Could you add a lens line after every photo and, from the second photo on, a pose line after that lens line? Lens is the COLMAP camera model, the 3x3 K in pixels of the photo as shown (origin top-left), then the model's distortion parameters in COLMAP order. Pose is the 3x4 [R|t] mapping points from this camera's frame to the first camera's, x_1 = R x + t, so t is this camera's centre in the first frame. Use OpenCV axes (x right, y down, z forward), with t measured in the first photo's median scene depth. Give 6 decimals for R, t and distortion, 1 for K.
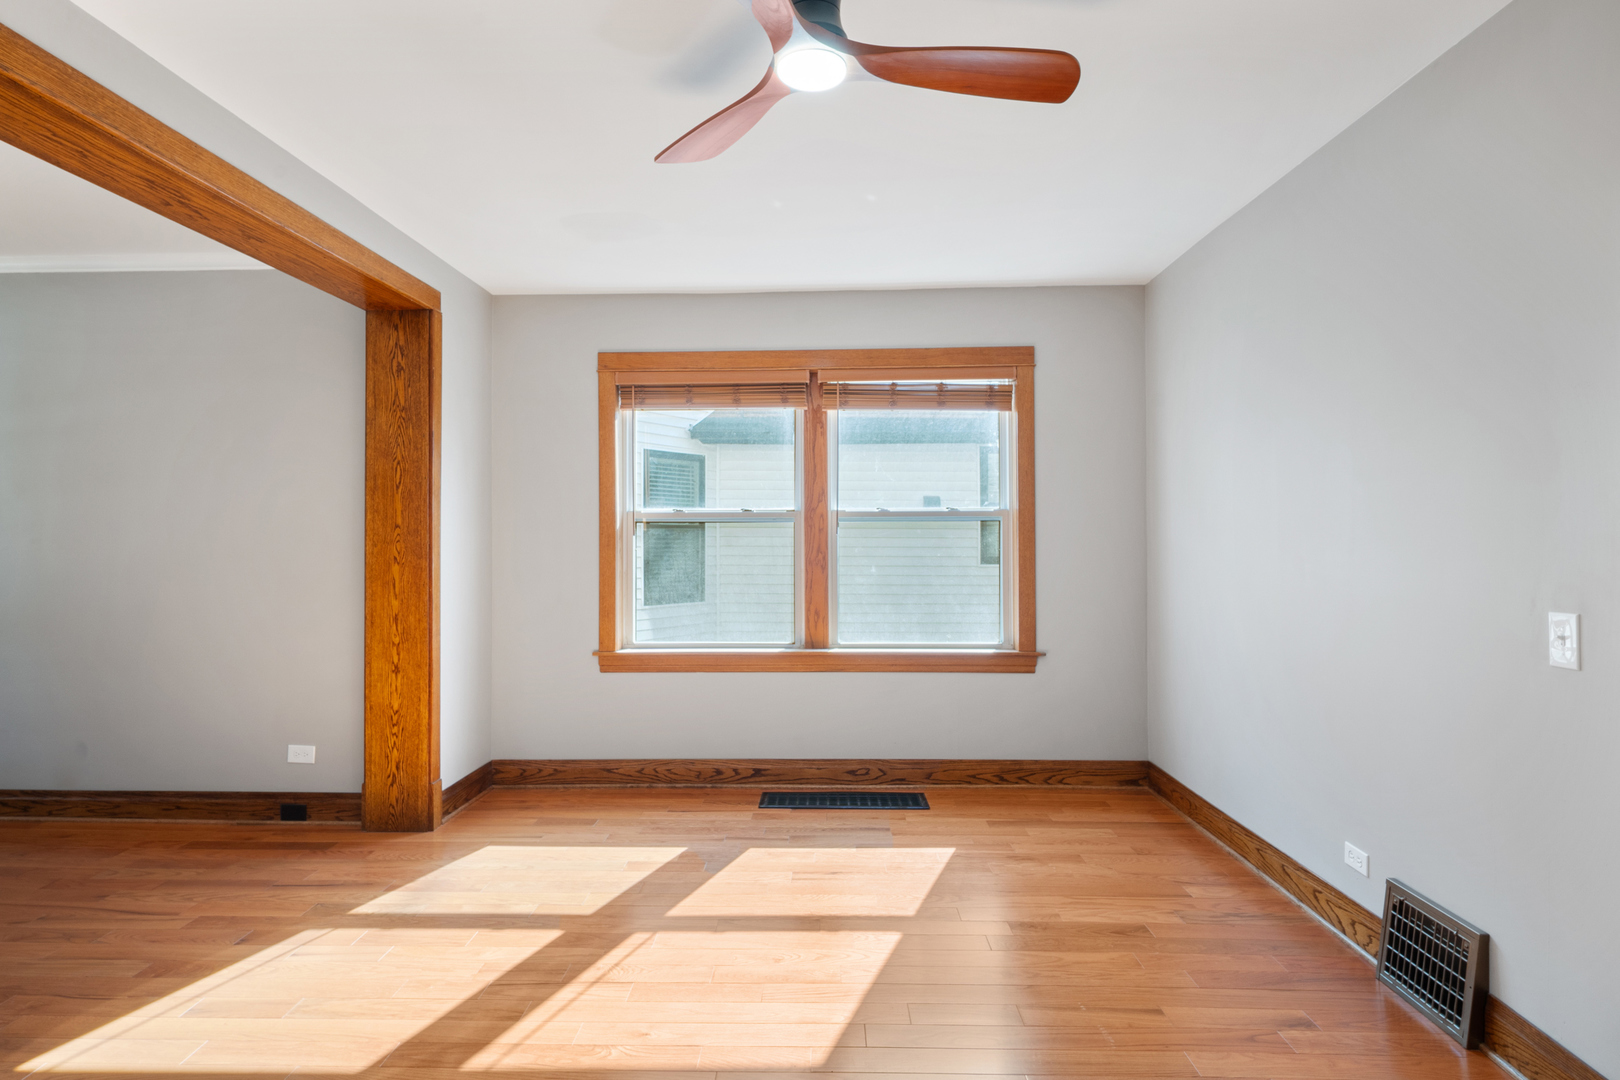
lens RADIAL K [[866.2, 0, 805.1], [0, 866.2, 538.1], [0, 0, 1]] dist [0.012525, -0.009448]
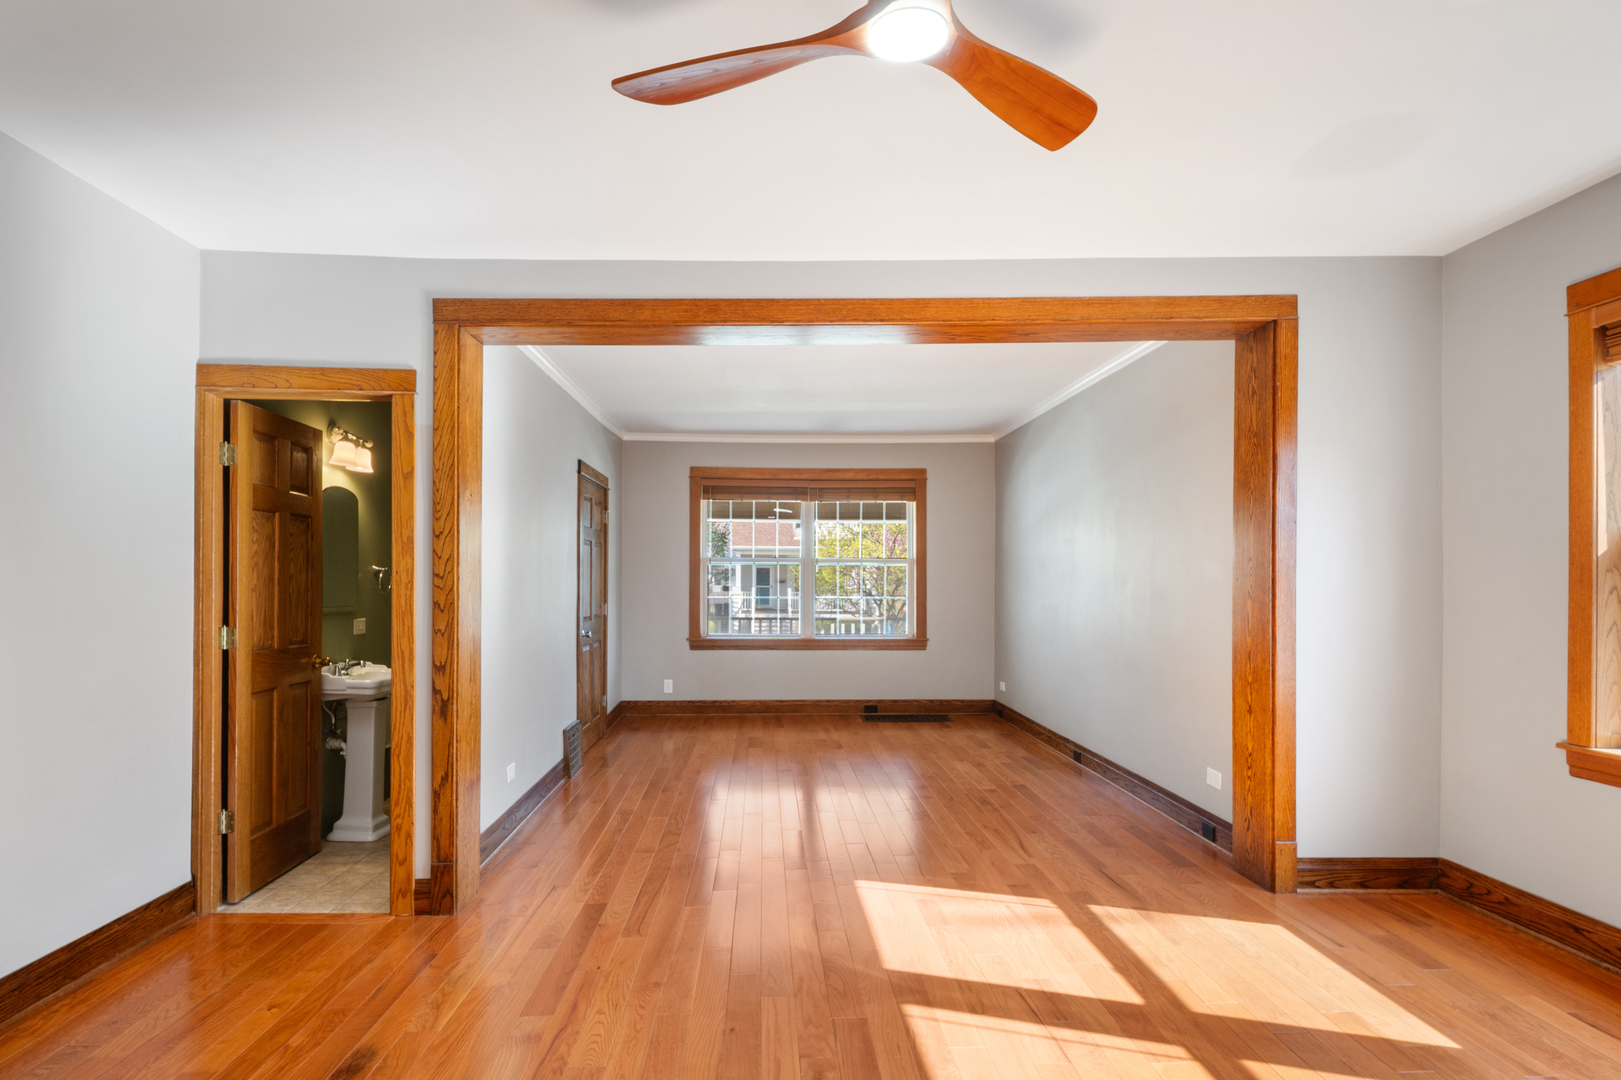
lens RADIAL K [[895.2, 0, 789.5], [0, 895.2, 581.8], [0, 0, 1]] dist [0.004054, -0.001572]
pose [[0.037403, 0.003907, -0.999293, 0.490449], [0.002652, 0.999988, 0.004009, 0.005423], [0.999297, -0.002800, 0.037392, 0.457129]]
